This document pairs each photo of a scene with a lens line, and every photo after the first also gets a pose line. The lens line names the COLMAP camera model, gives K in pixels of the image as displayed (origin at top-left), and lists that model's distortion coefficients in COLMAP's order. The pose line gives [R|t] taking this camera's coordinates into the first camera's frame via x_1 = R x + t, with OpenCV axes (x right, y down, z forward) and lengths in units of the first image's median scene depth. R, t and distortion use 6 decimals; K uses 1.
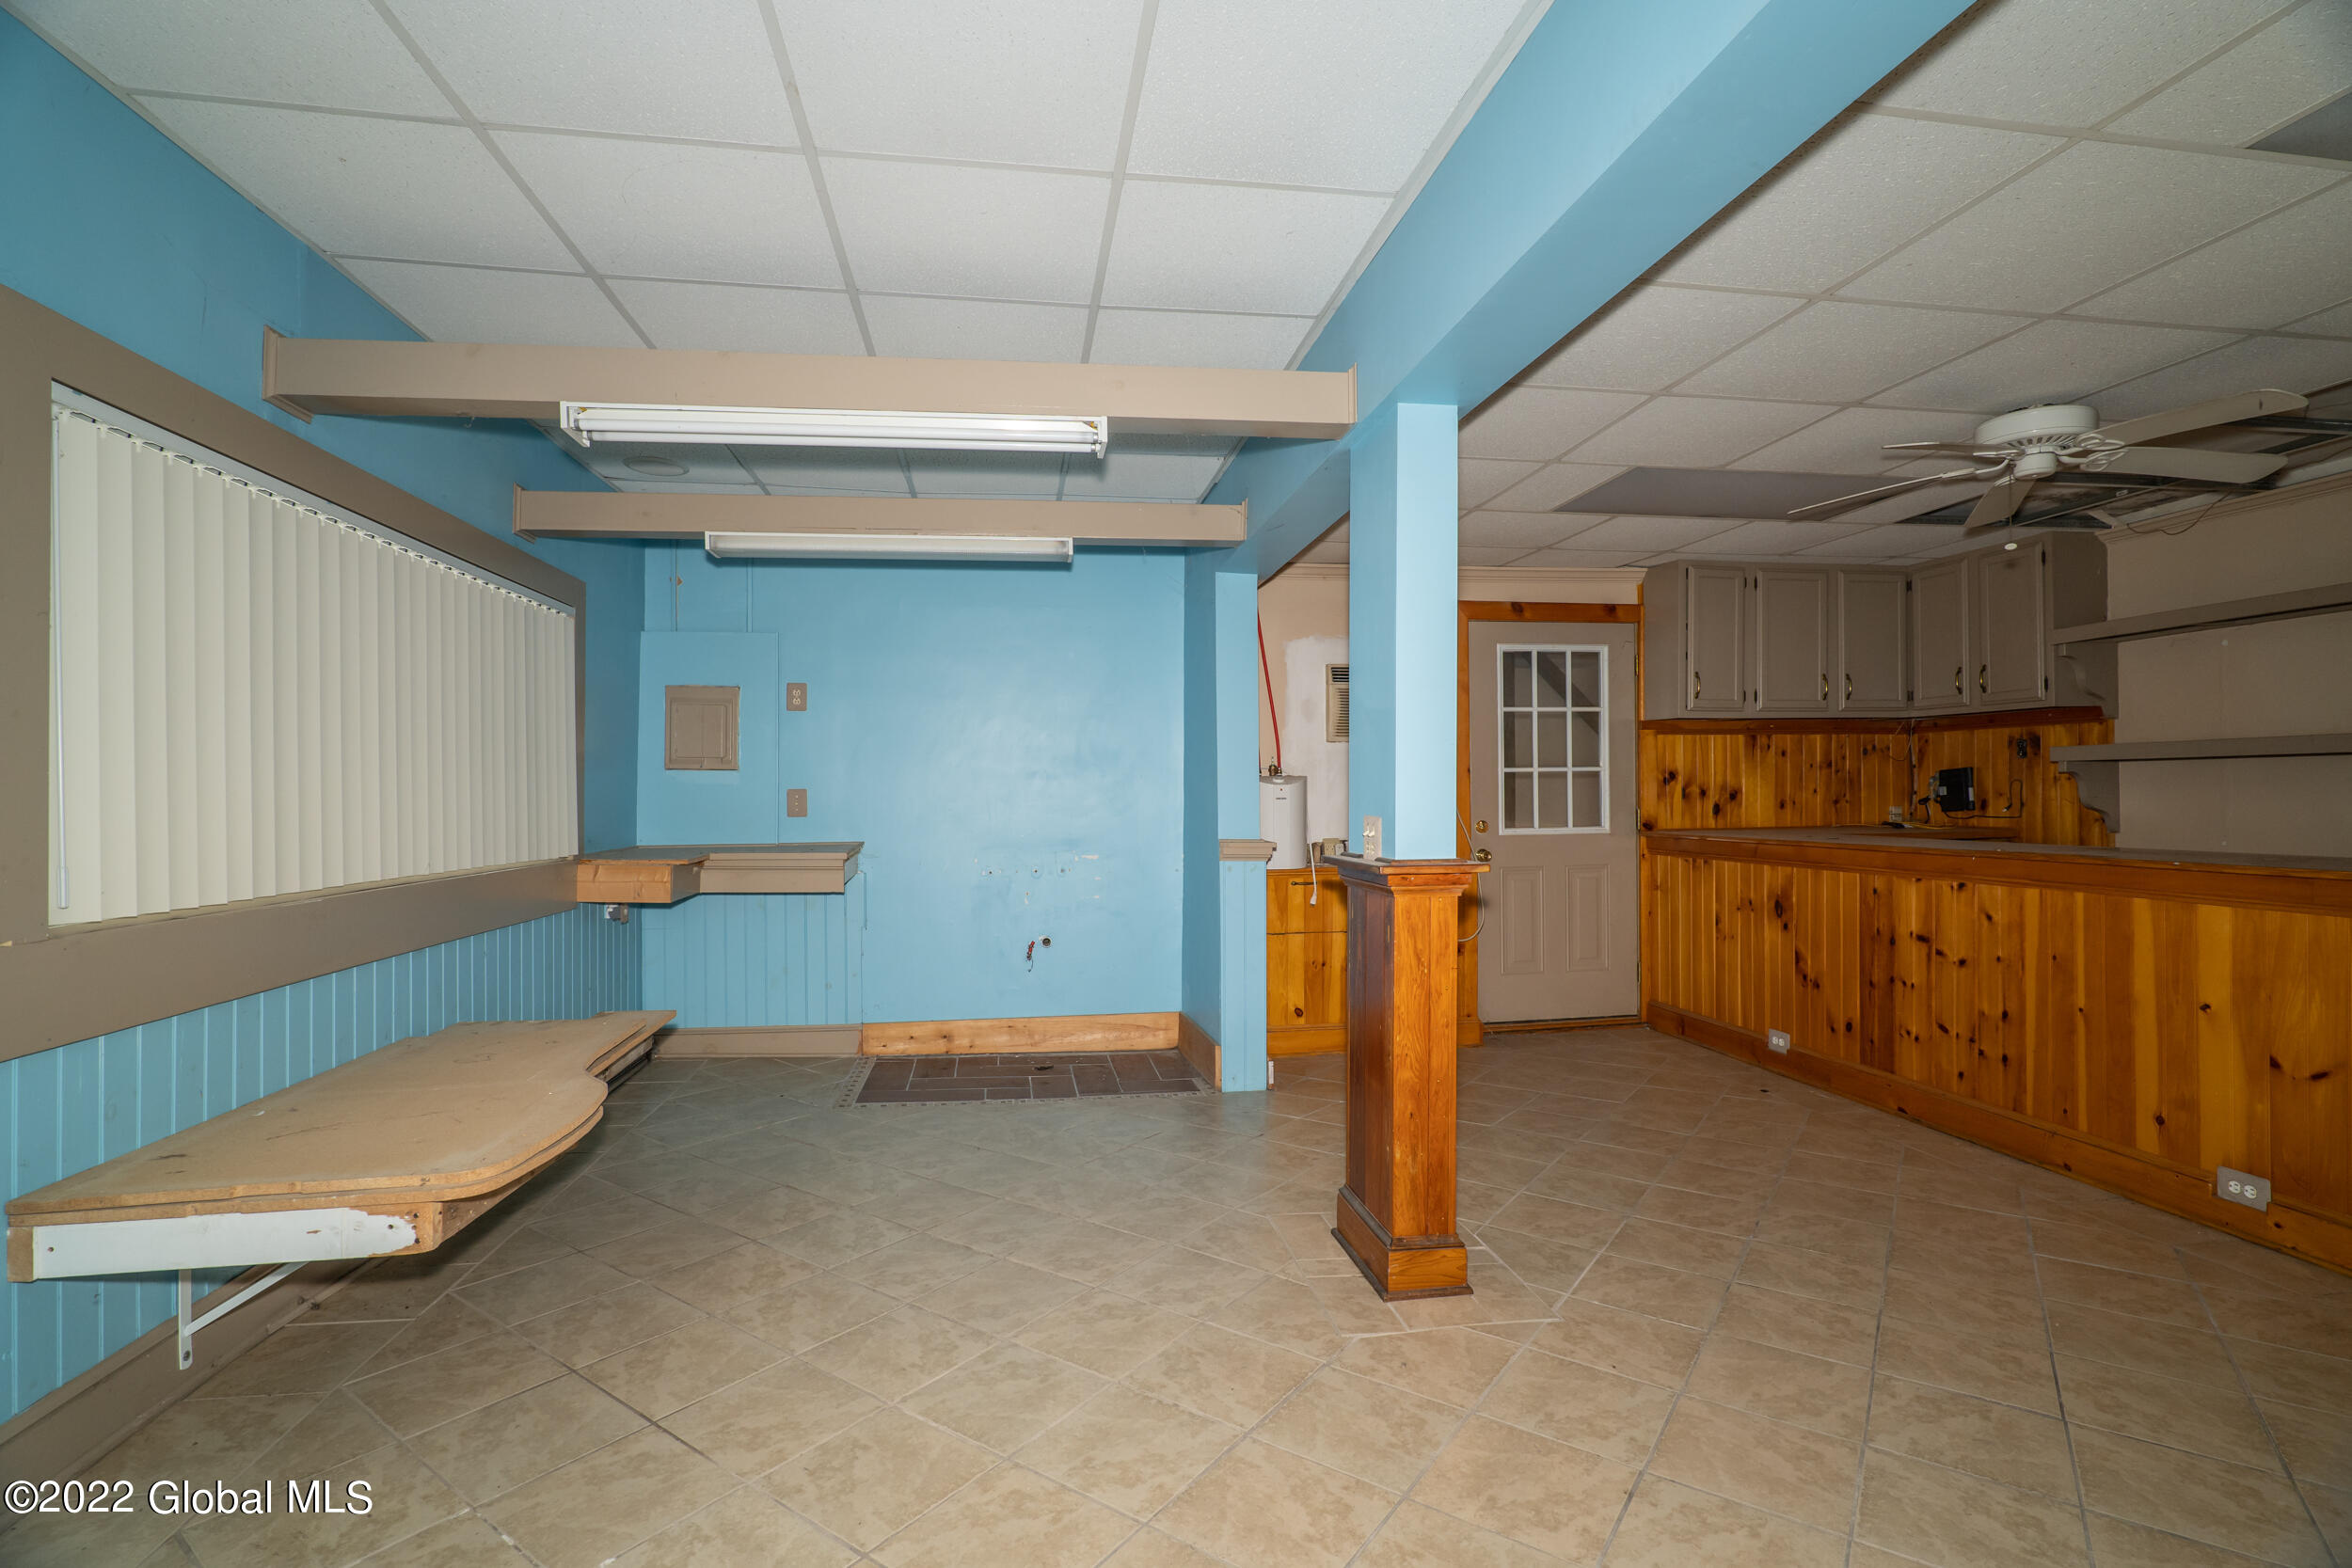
lens RADIAL K [[1092.1, 0, 1169.2], [0, 1092.1, 799.2], [0, 0, 1]] dist [-0.025511, 0.007060]
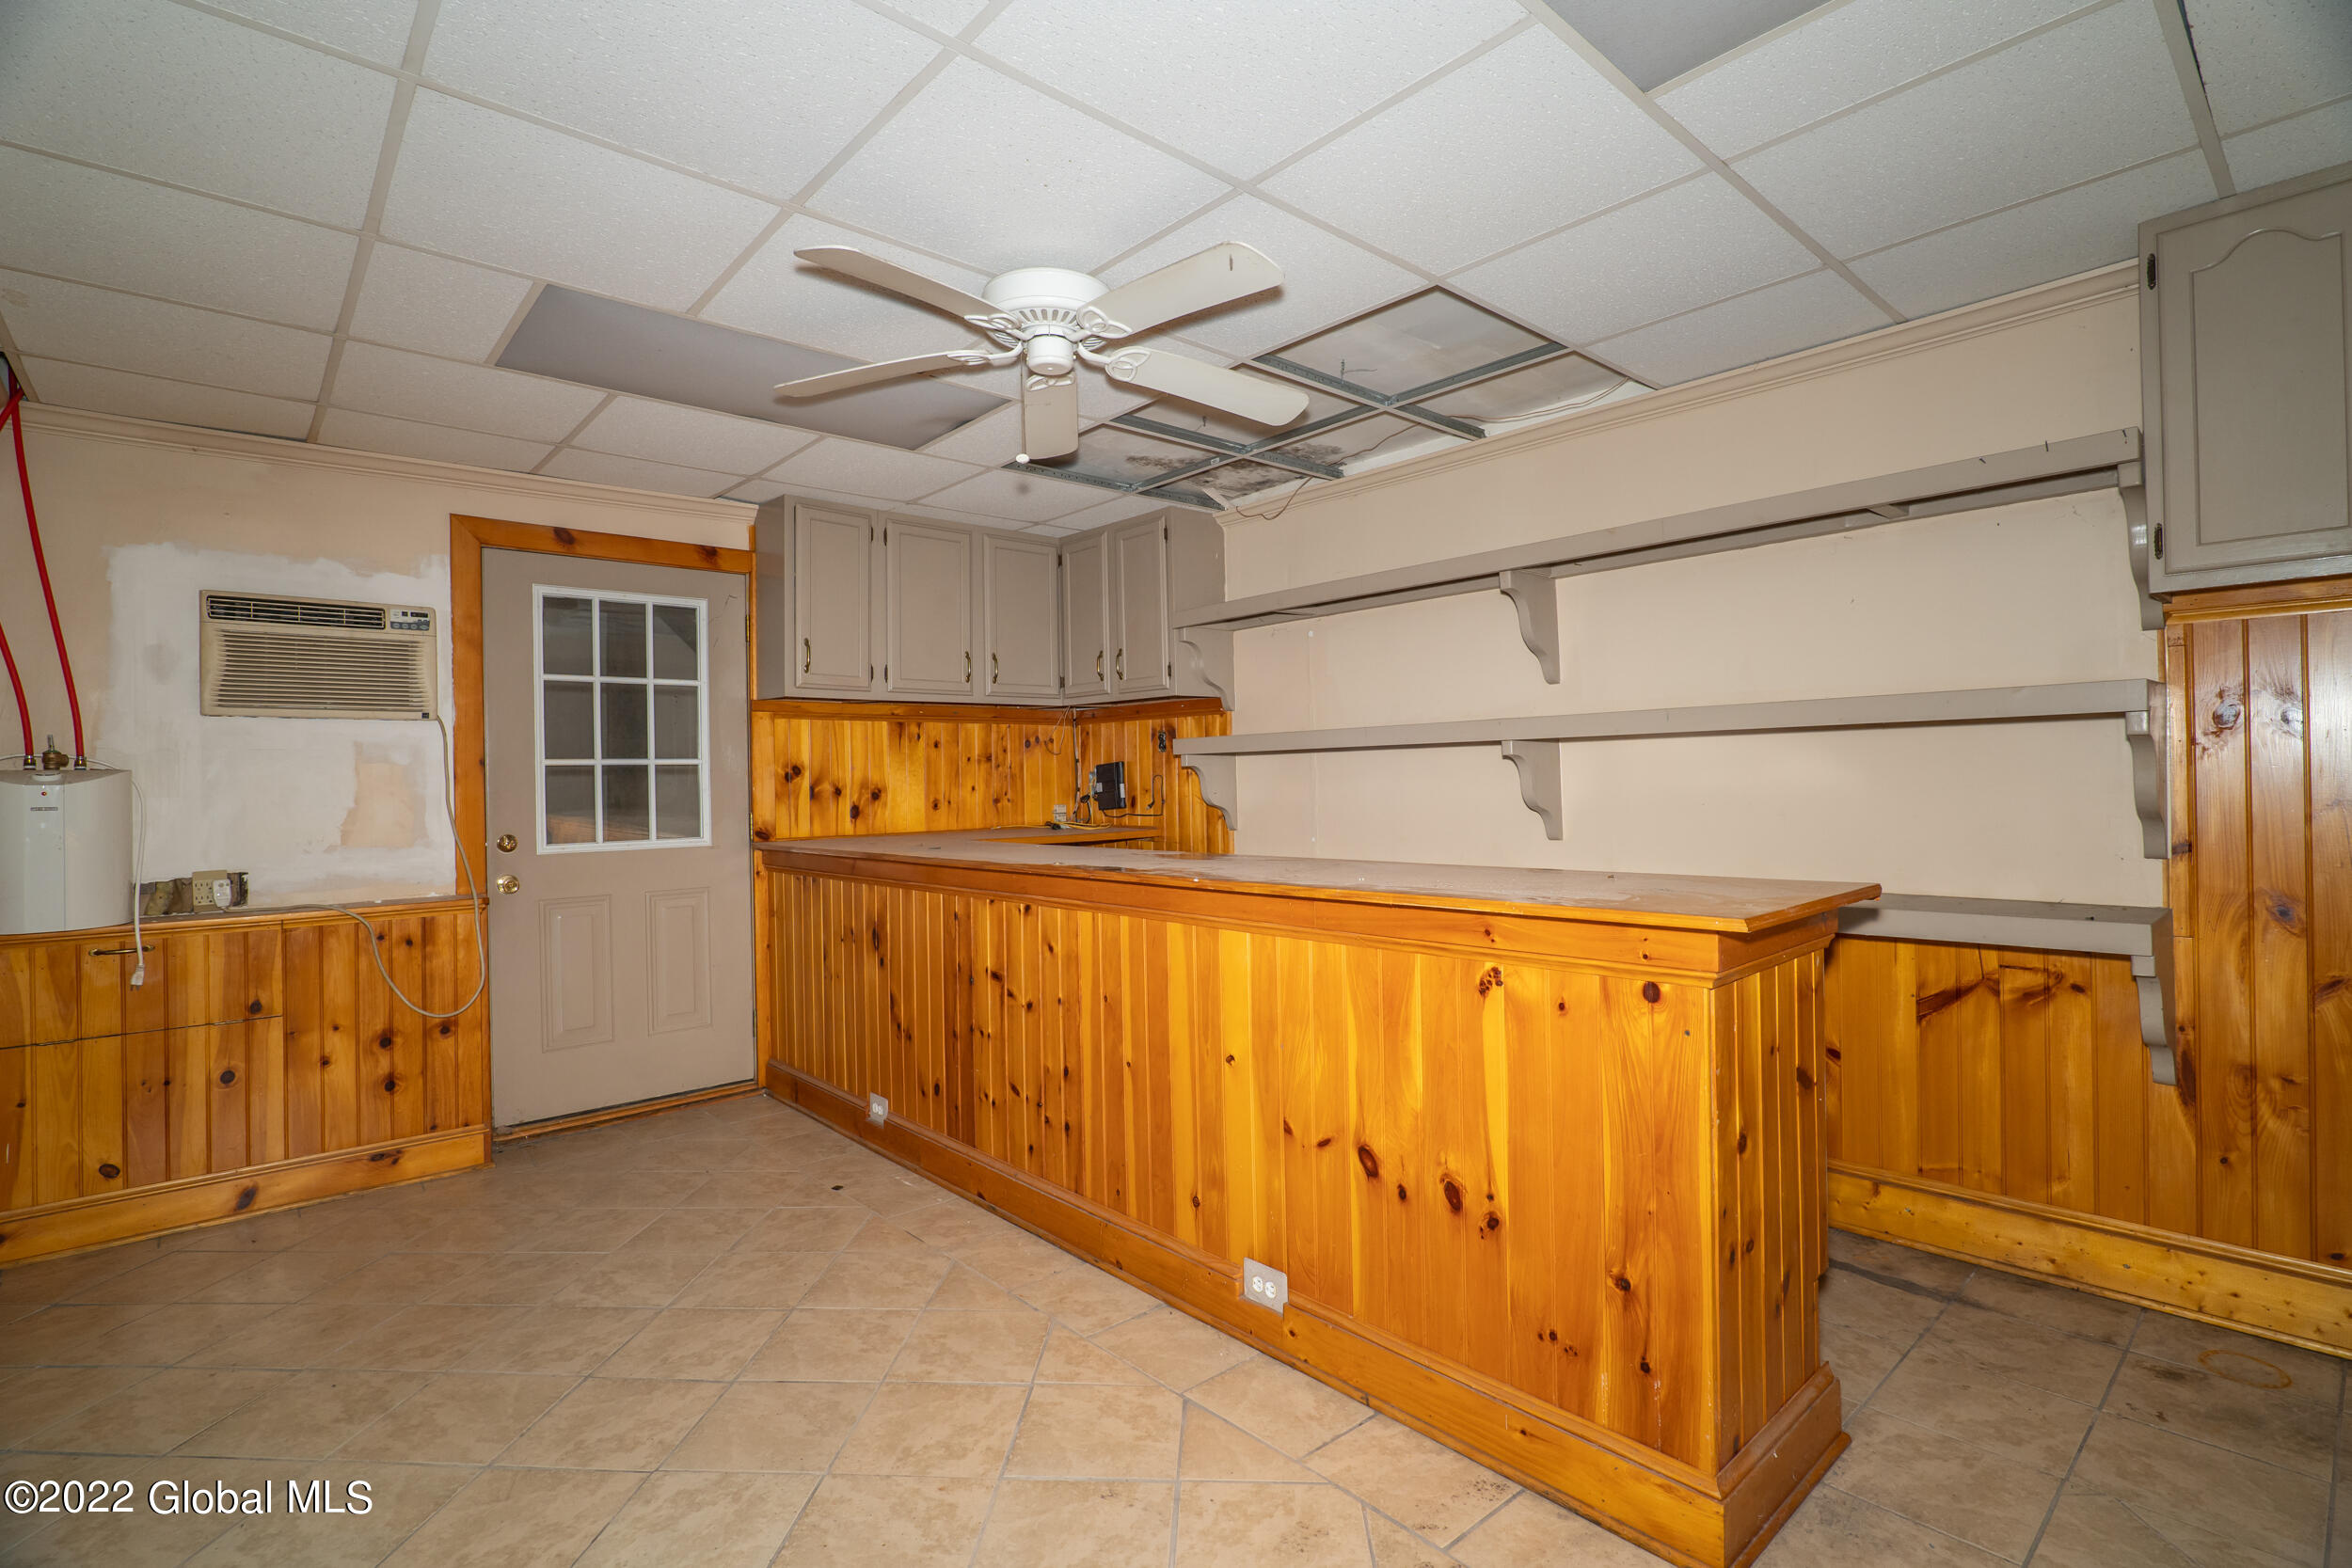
lens RADIAL K [[1092.1, 0, 1171.0], [0, 1092.1, 782.2], [0, 0, 1]] dist [-0.025511, 0.007060]
pose [[0.842478, -0.004402, 0.538713, 0.300512], [0.011893, 0.999875, -0.010429, -0.001964], [-0.538599, 0.015193, 0.842425, 0.206467]]
